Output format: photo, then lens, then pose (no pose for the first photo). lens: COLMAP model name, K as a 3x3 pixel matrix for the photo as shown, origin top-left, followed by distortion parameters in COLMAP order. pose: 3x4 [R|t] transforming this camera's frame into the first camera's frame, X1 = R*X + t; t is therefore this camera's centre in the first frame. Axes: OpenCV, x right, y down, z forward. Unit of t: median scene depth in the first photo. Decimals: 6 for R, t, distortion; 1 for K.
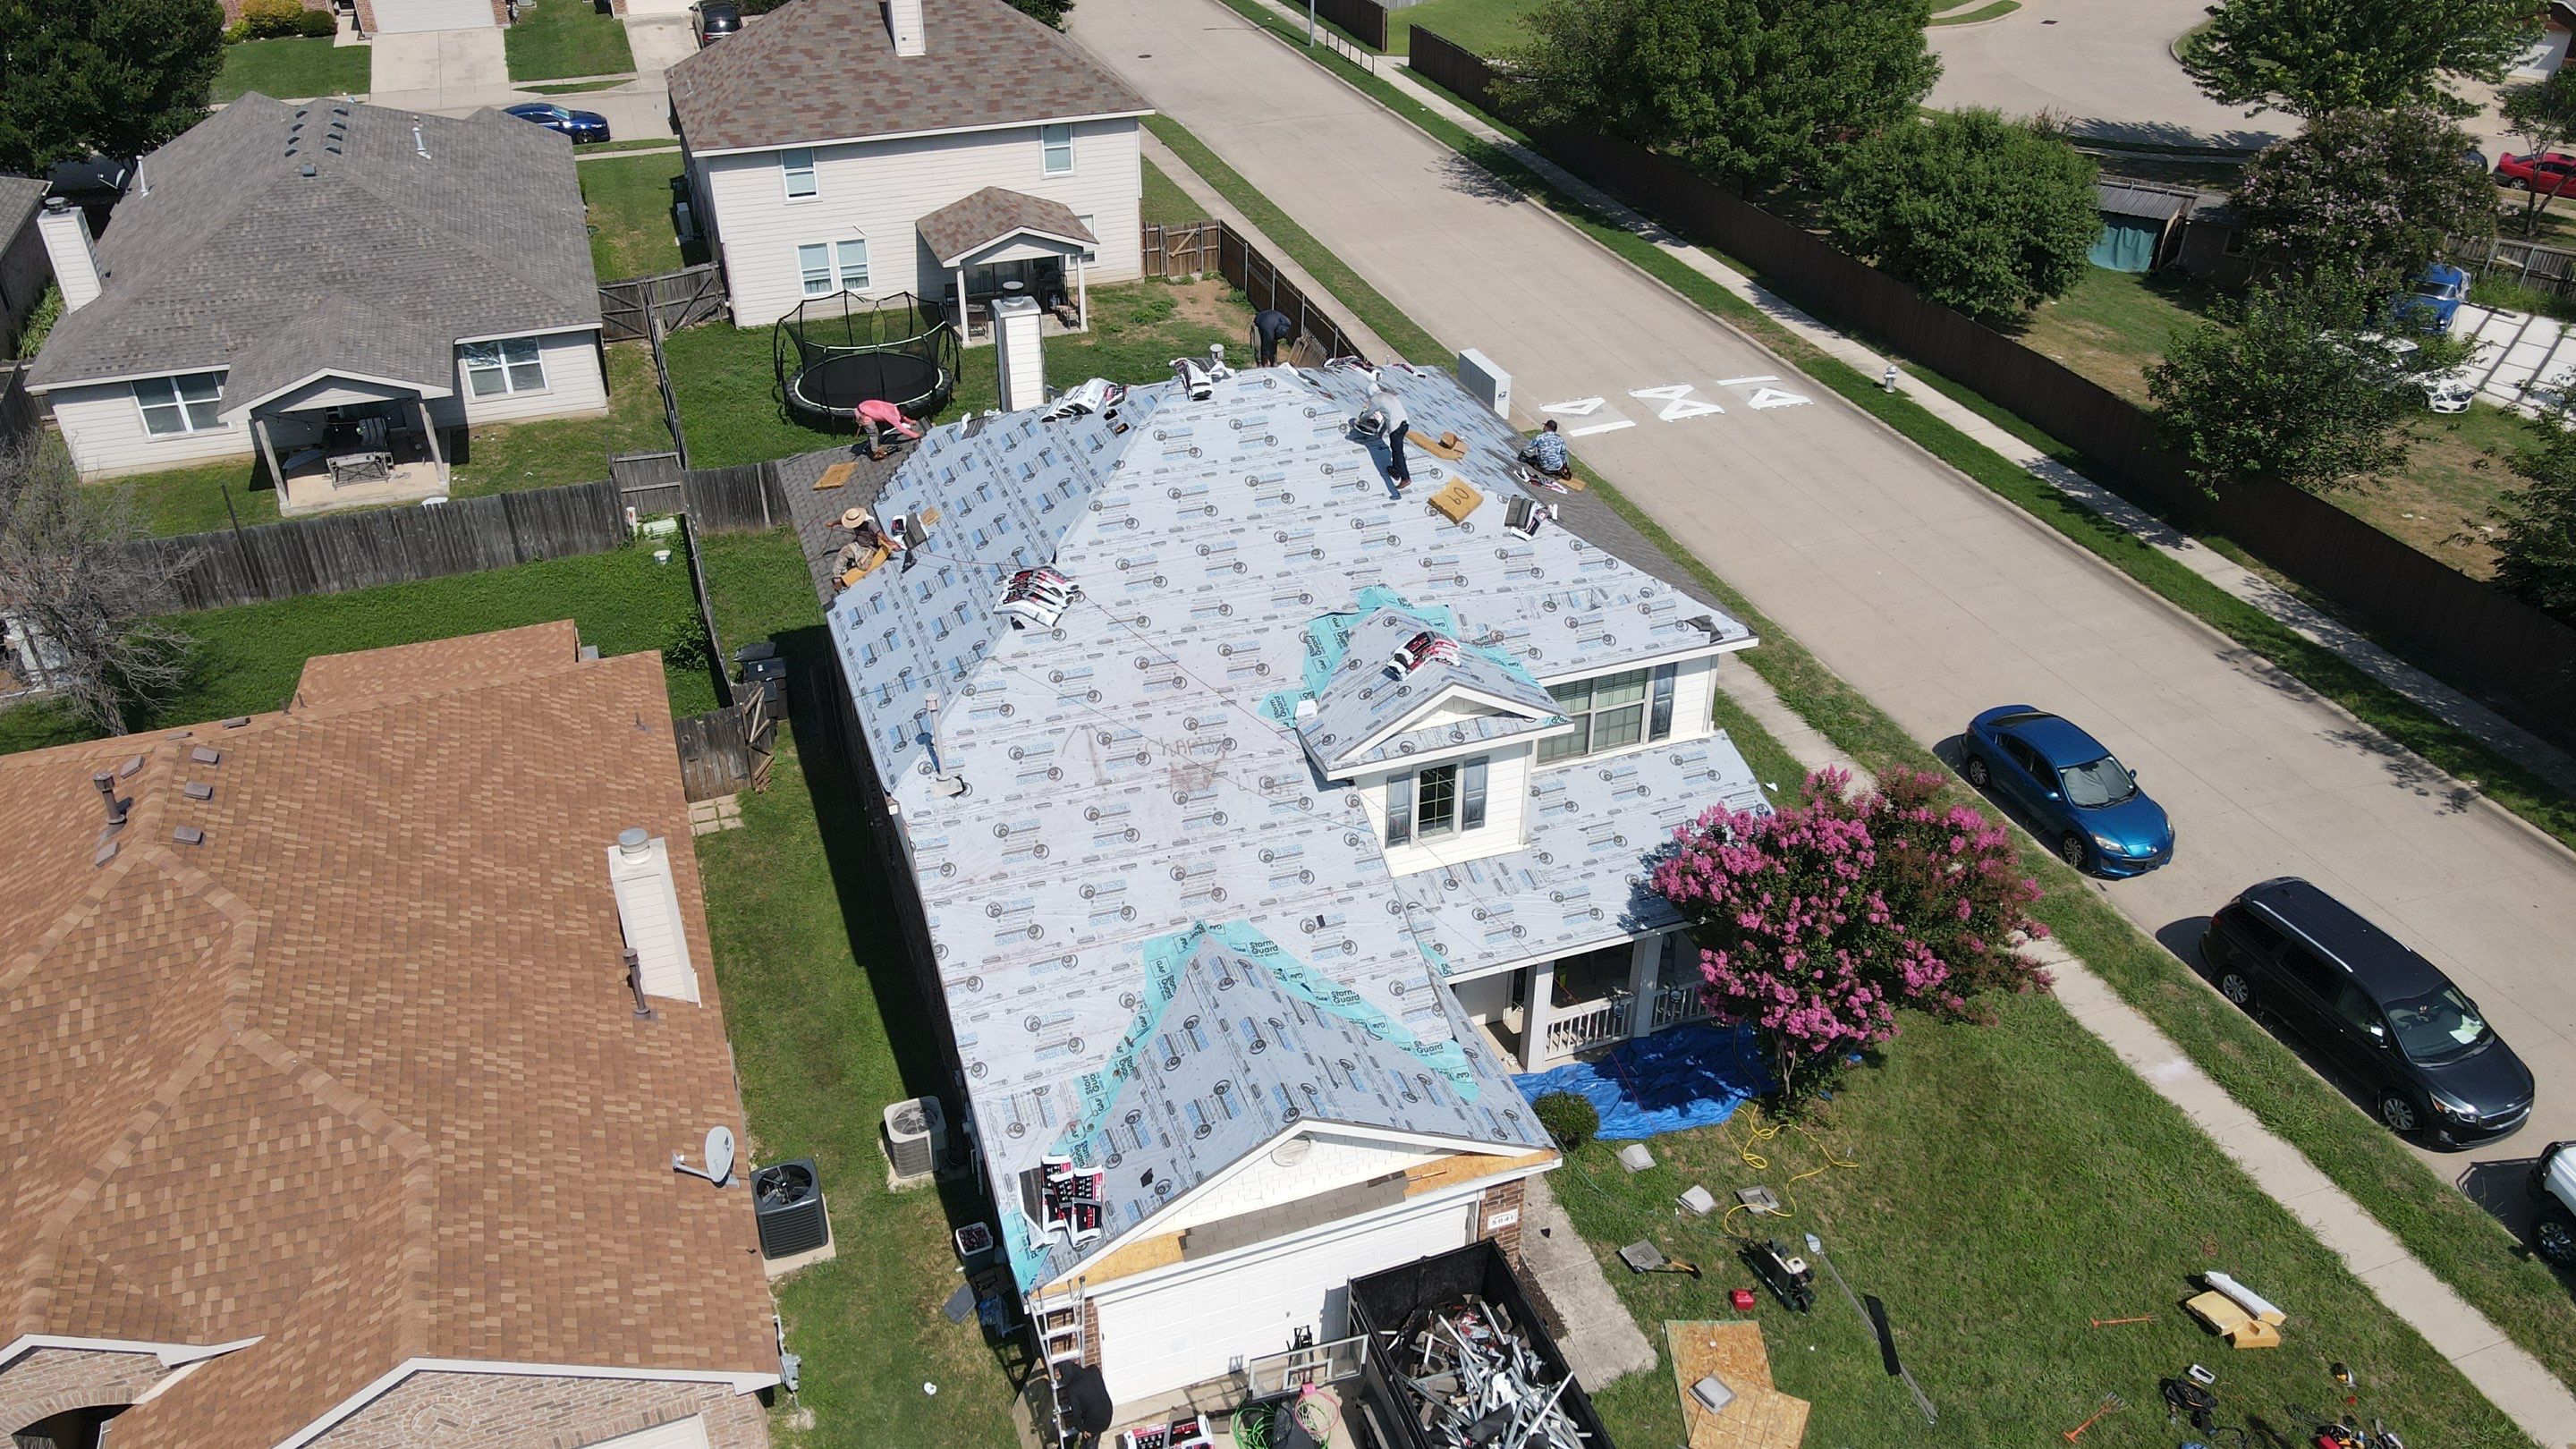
lens RADIAL K [[1899.8, 0, 1288.0], [0, 1899.8, 724.5], [0, 0, 1]] dist [0.008233, 0.027937]
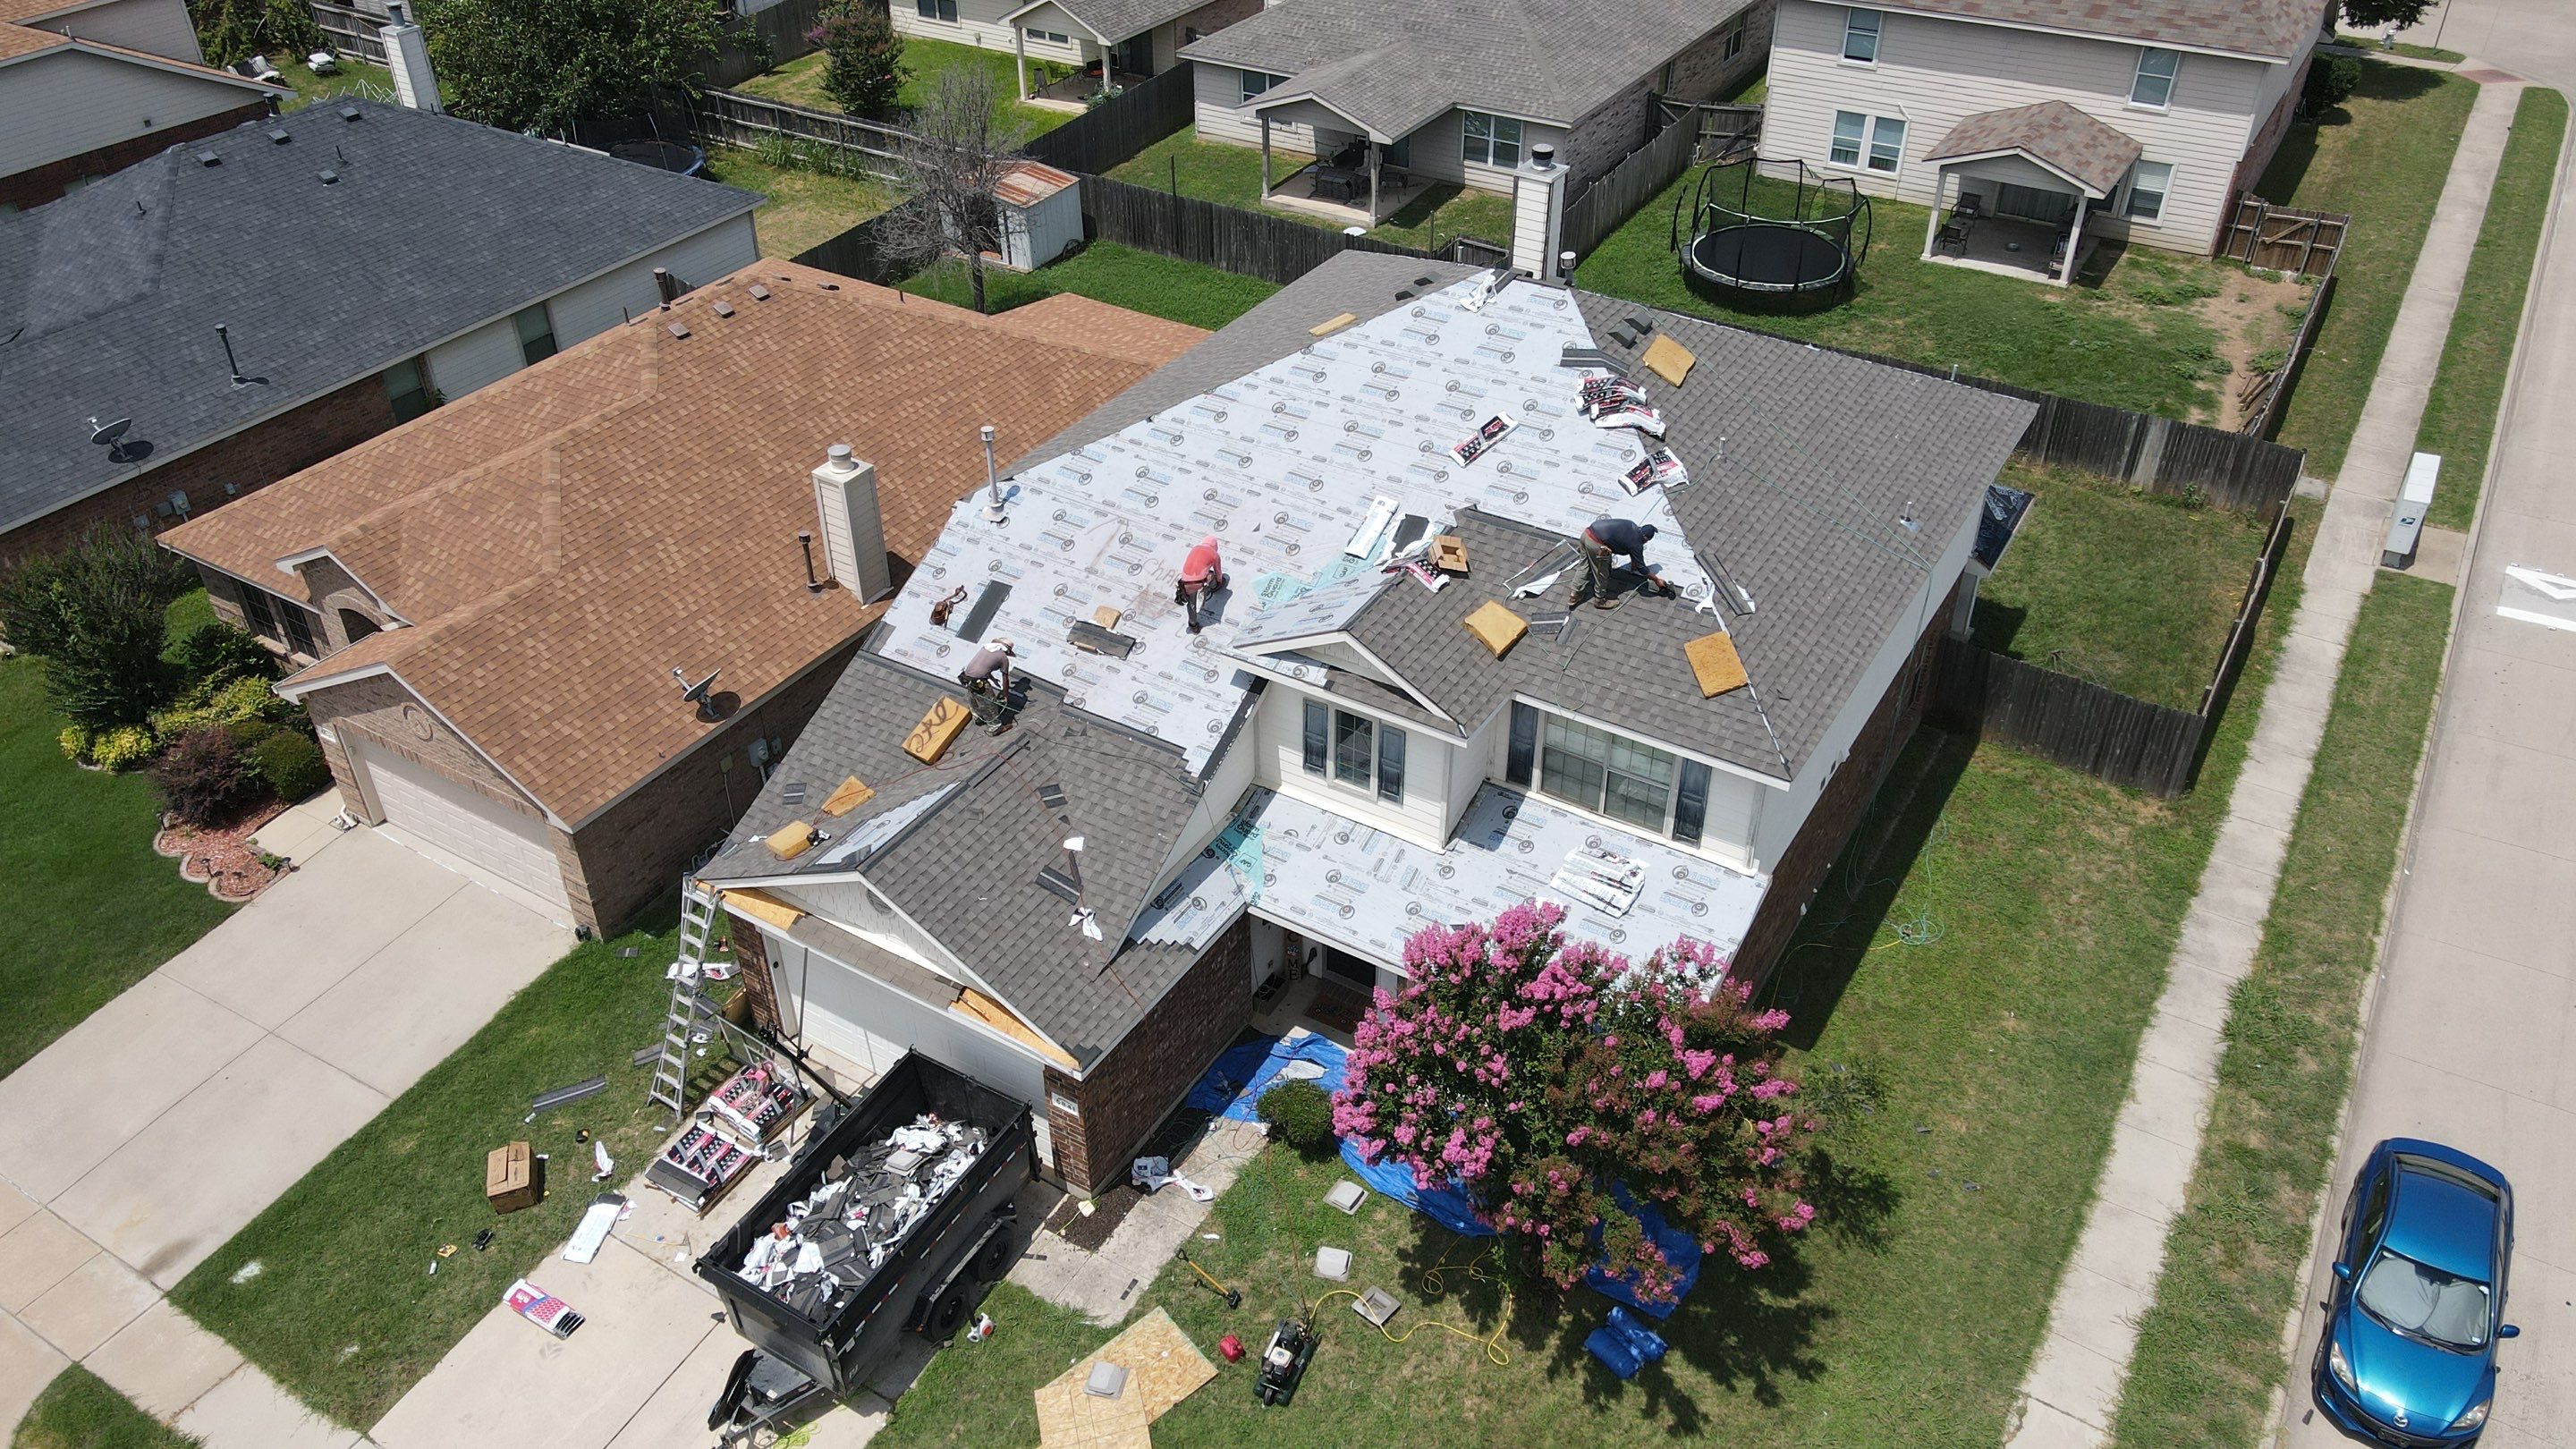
lens RADIAL K [[1899.8, 0, 1288.0], [0, 1899.8, 724.5], [0, 0, 1]] dist [0.008233, 0.027937]
pose [[0.620017, 0.457284, -0.637550, 0.637870], [-0.409476, 0.881743, 0.234218, -0.174041], [0.669260, 0.115843, 0.733943, 0.275904]]
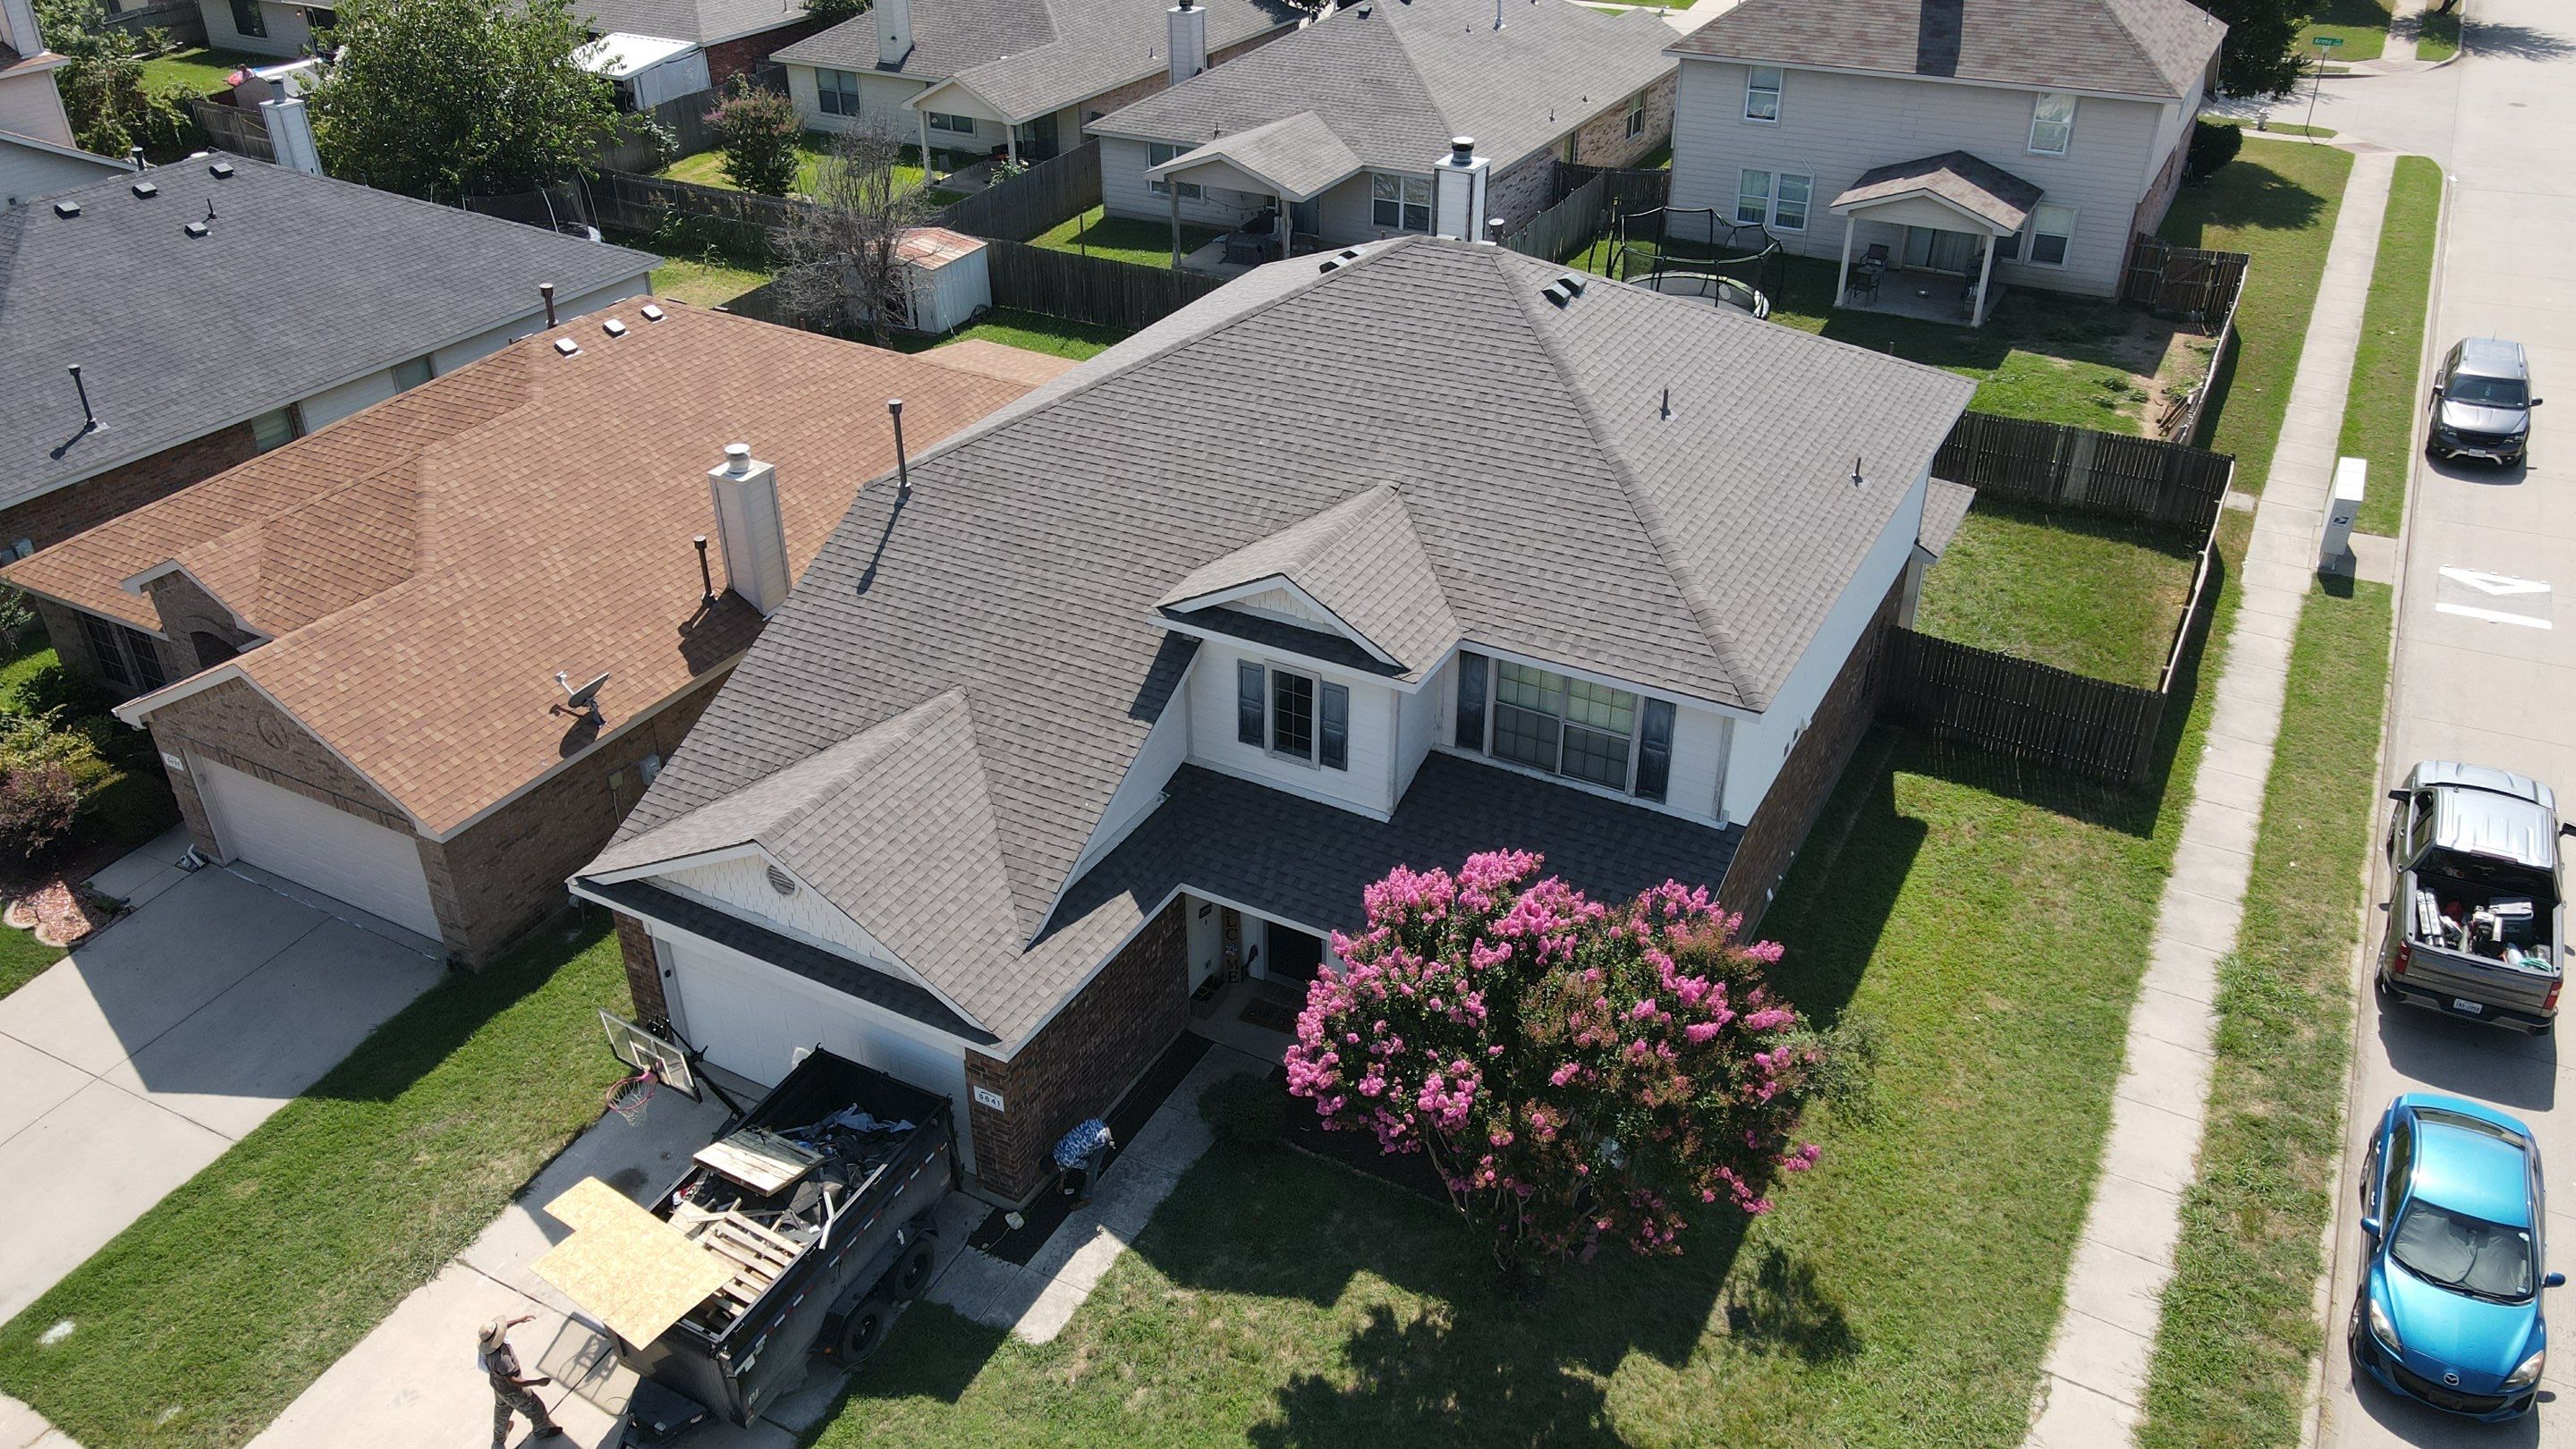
lens RADIAL K [[1899.8, 0, 1288.0], [0, 1899.8, 724.5], [0, 0, 1]] dist [0.008233, 0.027937]
pose [[0.660468, 0.384657, -0.644841, 0.631873], [-0.393532, 0.908741, 0.139008, -0.074925], [0.639464, 0.161955, 0.751569, 0.326373]]
